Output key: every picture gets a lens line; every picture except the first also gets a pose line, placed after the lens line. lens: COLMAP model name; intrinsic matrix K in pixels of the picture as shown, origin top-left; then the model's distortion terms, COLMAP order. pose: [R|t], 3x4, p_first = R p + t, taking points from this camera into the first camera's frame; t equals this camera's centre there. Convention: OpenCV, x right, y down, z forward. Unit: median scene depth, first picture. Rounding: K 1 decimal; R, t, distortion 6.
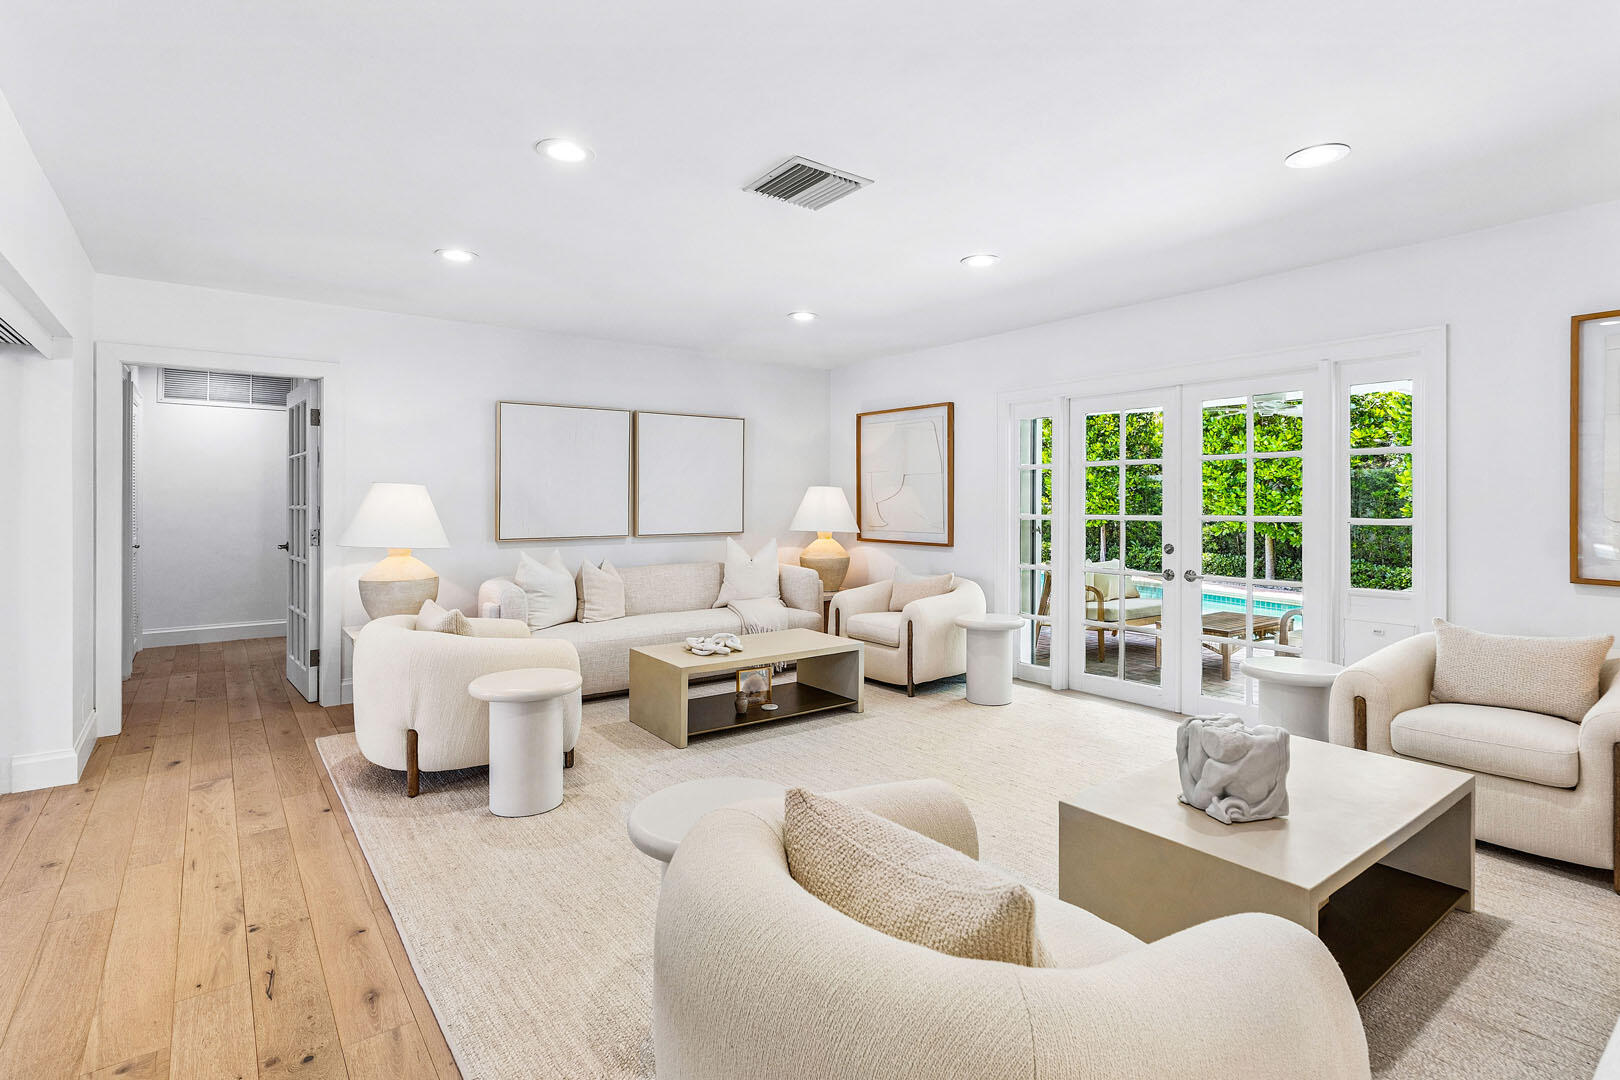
lens RADIAL K [[803.2, 0, 825.5], [0, 803.2, 499.8], [0, 0, 1]] dist [0.004959, -0.001438]
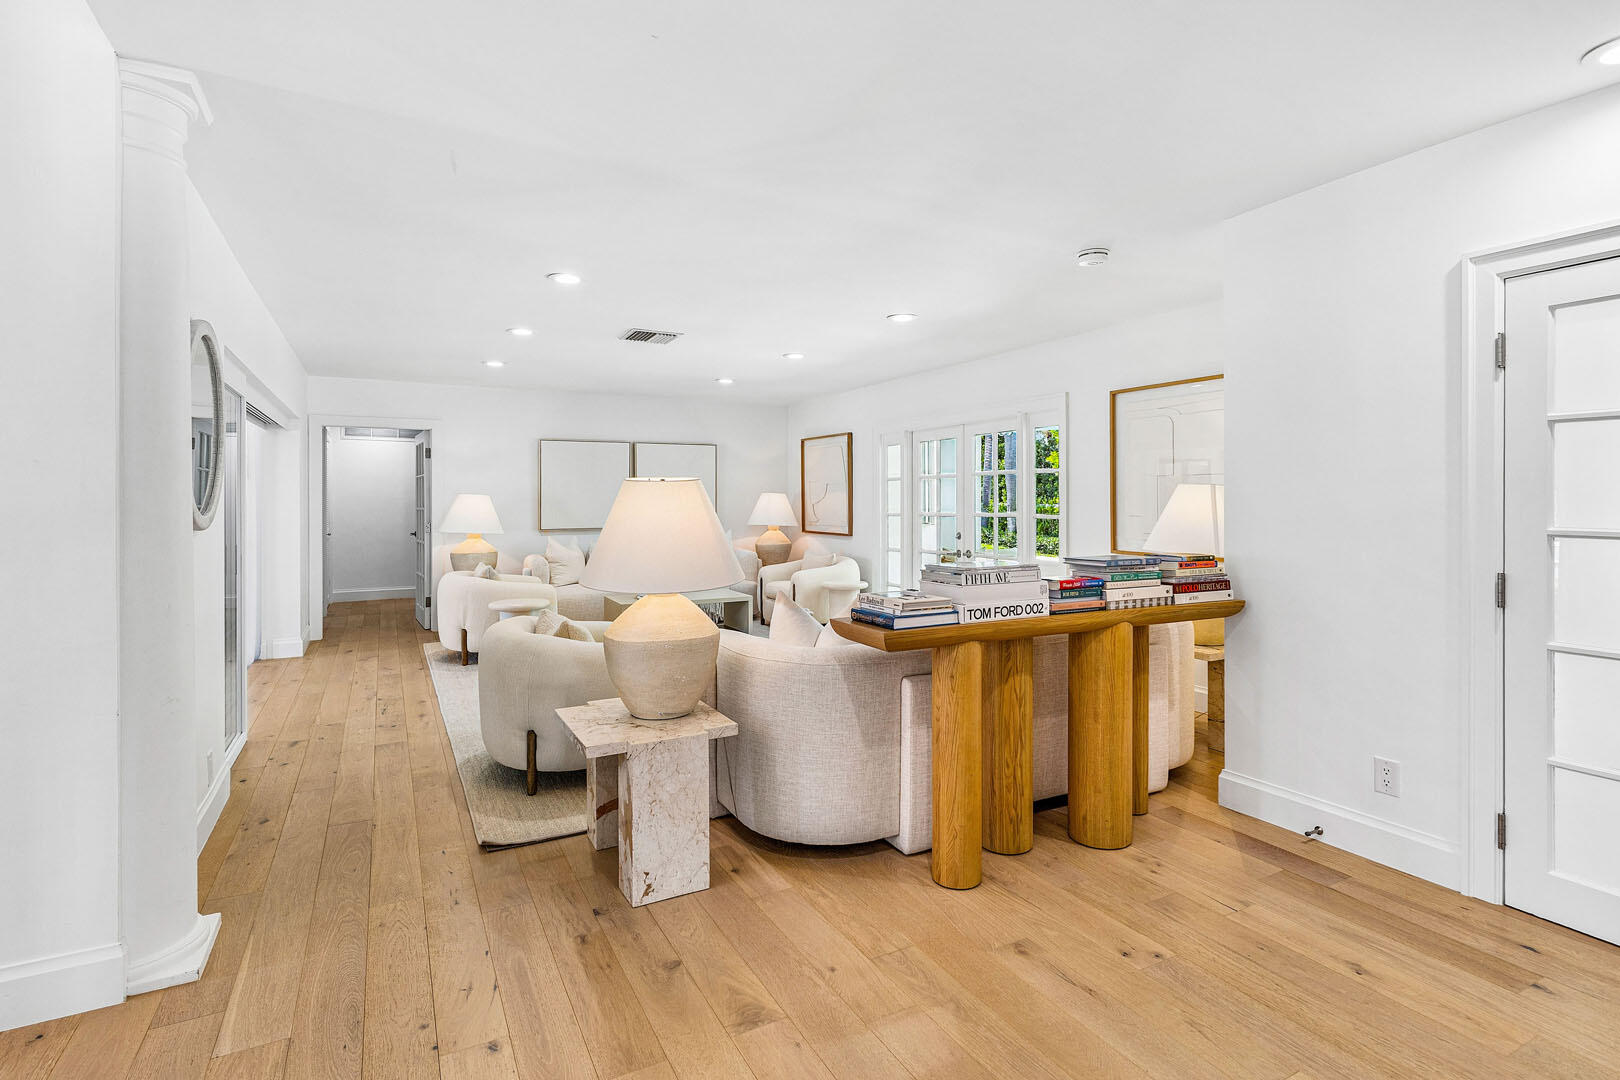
lens RADIAL K [[803.2, 0, 822.7], [0, 803.2, 498.4], [0, 0, 1]] dist [0.004959, -0.001438]
pose [[0.988072, -0.004588, -0.153923, 0.388962], [0.004399, 0.999989, -0.001565, -0.005361], [0.153928, 0.000870, 0.988082, -0.464085]]
